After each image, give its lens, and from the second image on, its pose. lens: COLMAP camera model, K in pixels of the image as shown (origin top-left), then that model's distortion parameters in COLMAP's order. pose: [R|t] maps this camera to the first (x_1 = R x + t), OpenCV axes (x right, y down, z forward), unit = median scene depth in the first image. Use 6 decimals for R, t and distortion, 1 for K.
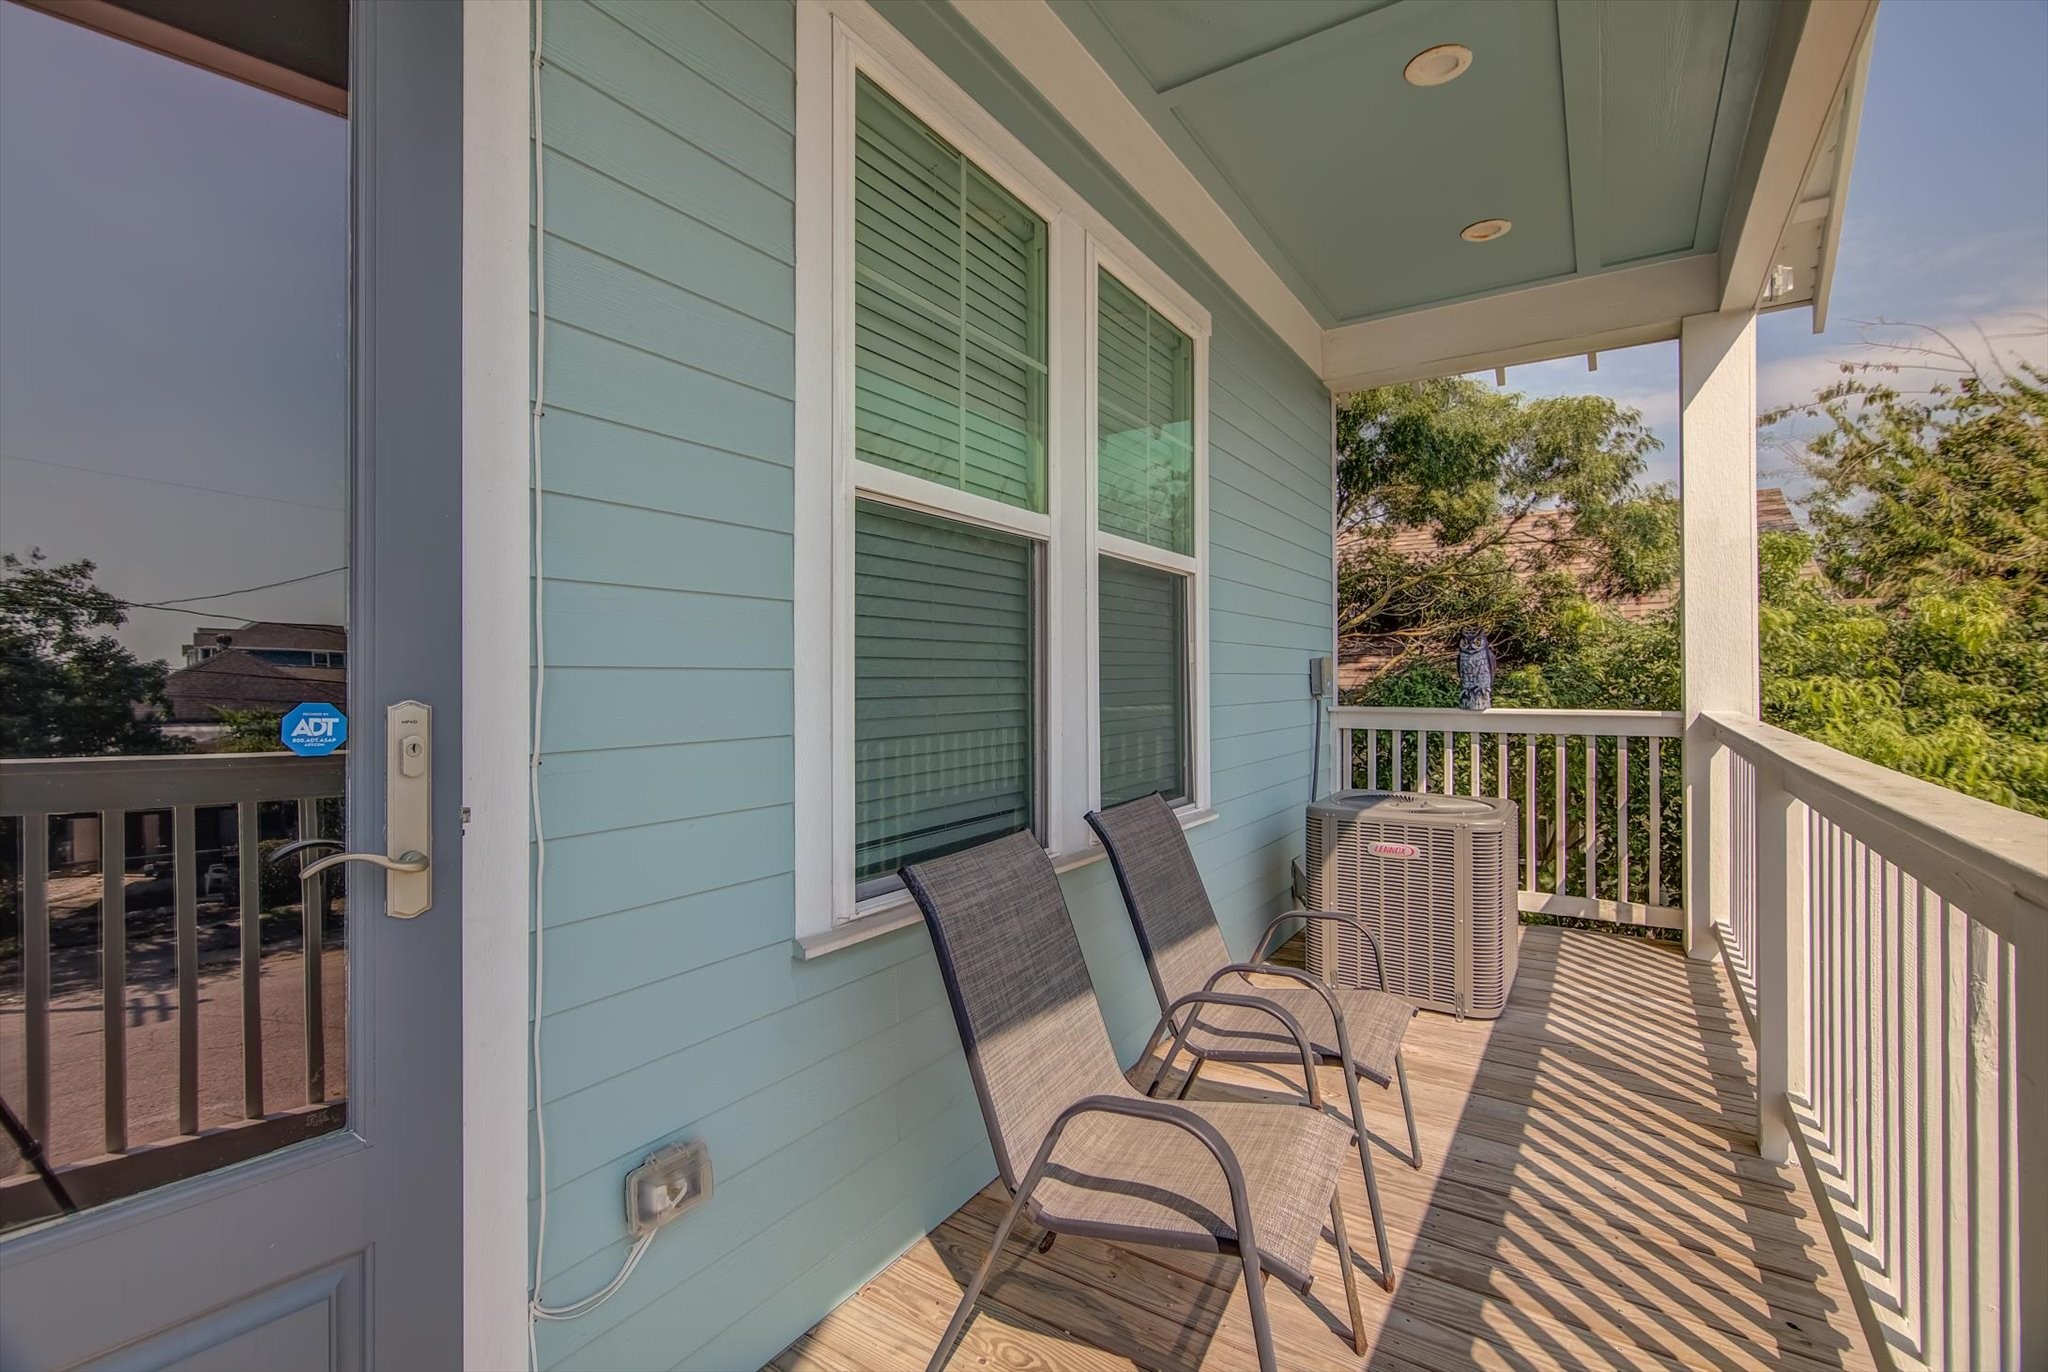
lens RADIAL K [[908.2, 0, 1022.0], [0, 908.2, 666.9], [0, 0, 1]] dist [0.000654, -0.000058]
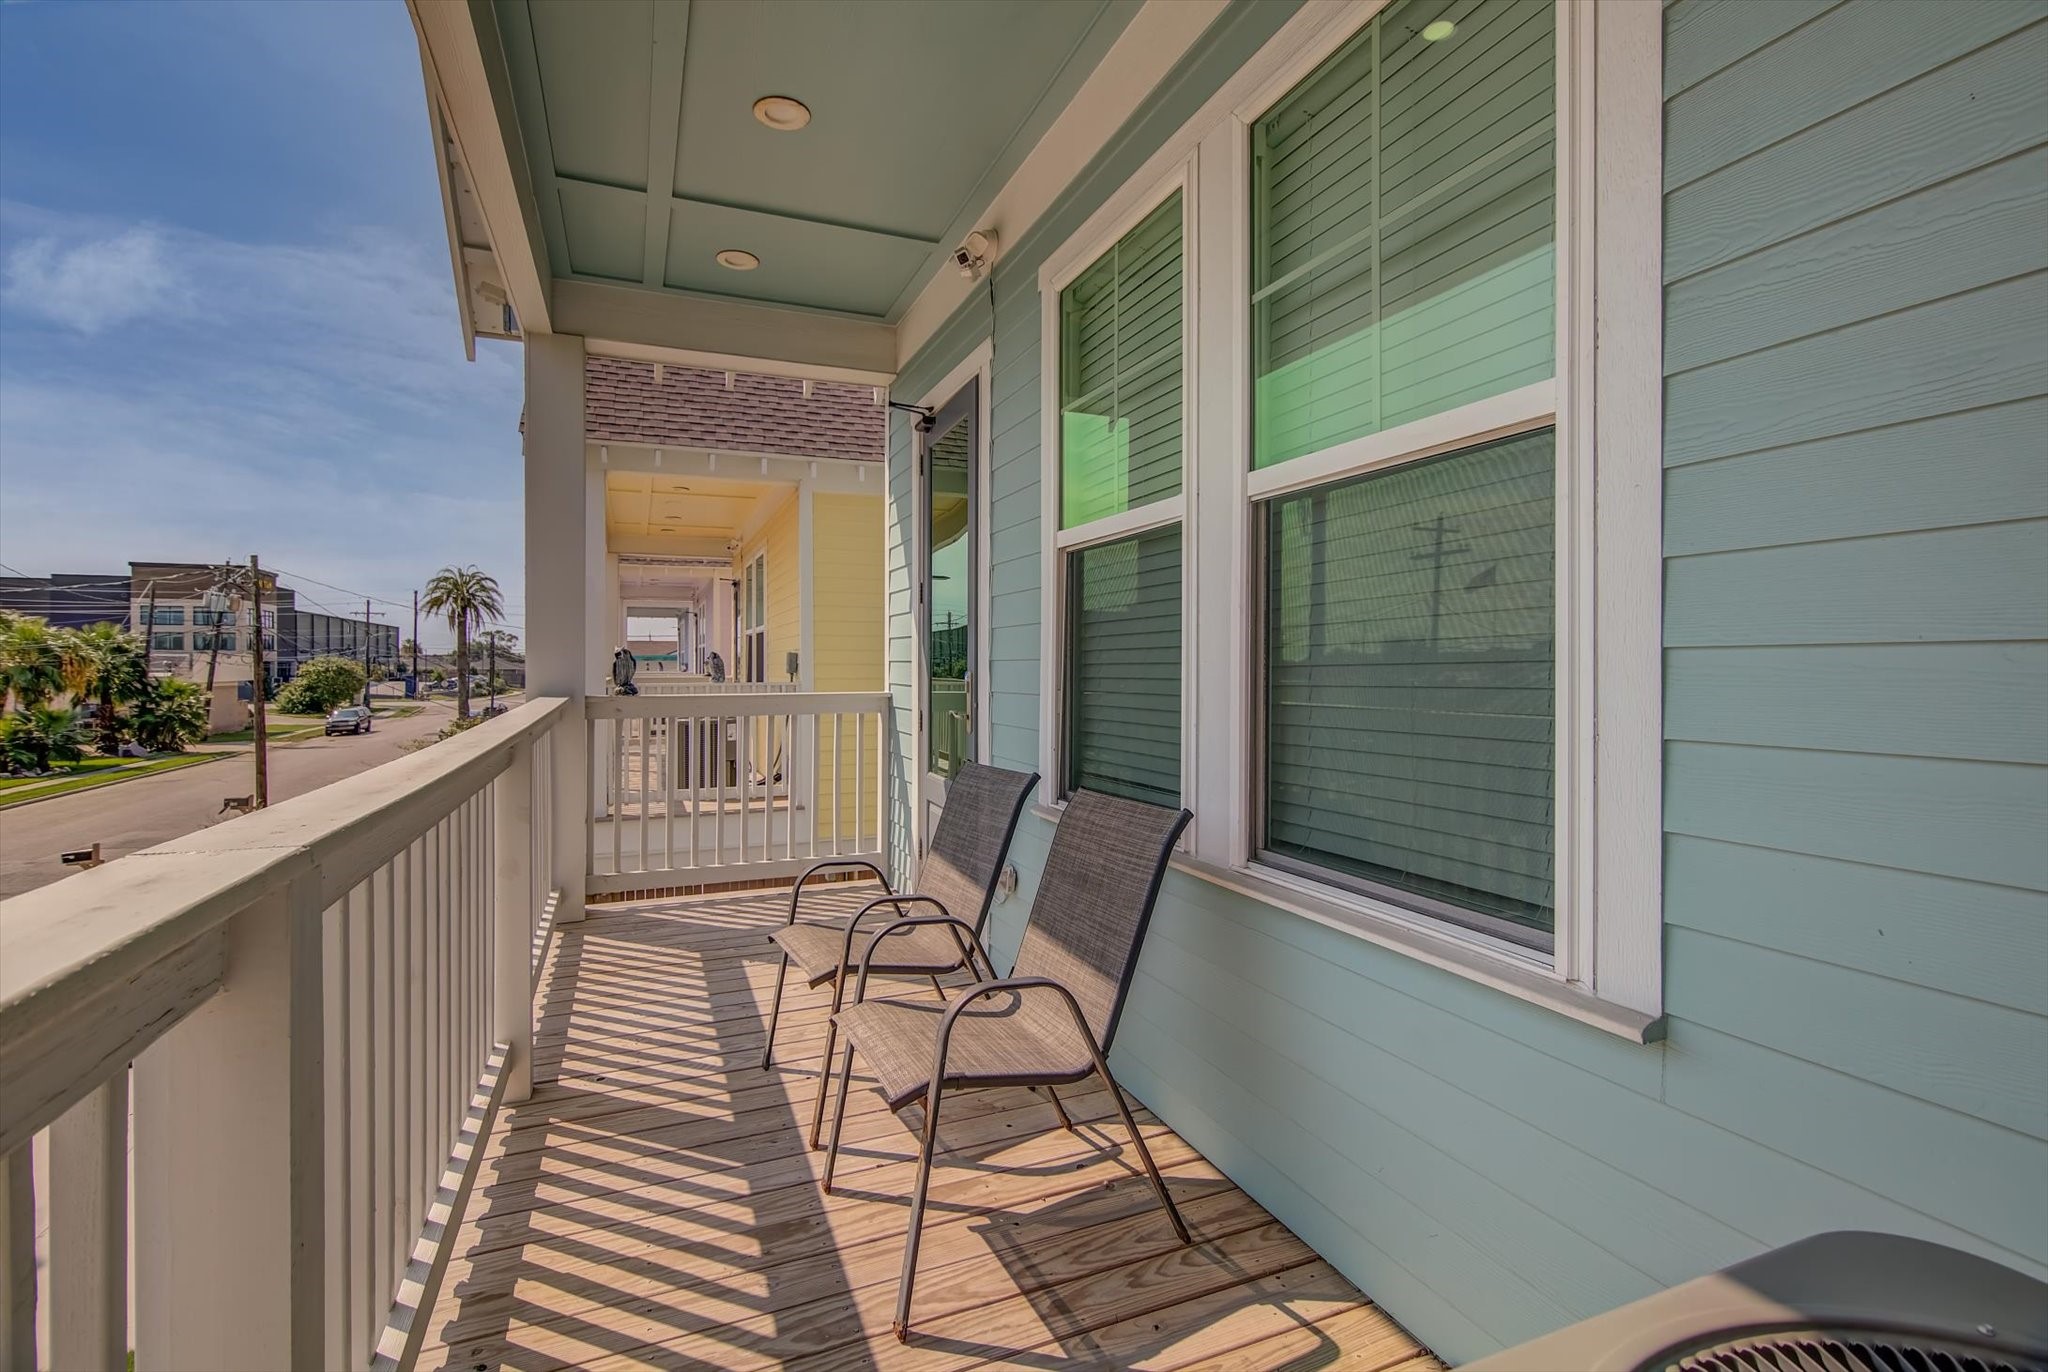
lens RADIAL K [[908.2, 0, 1022.0], [0, 908.2, 666.9], [0, 0, 1]] dist [0.000654, -0.000058]
pose [[-0.560015, 0.002742, -0.828478, 1.163641], [0.005820, 0.999983, -0.000624, 0.020043], [0.828462, -0.005172, -0.560022, 1.770931]]
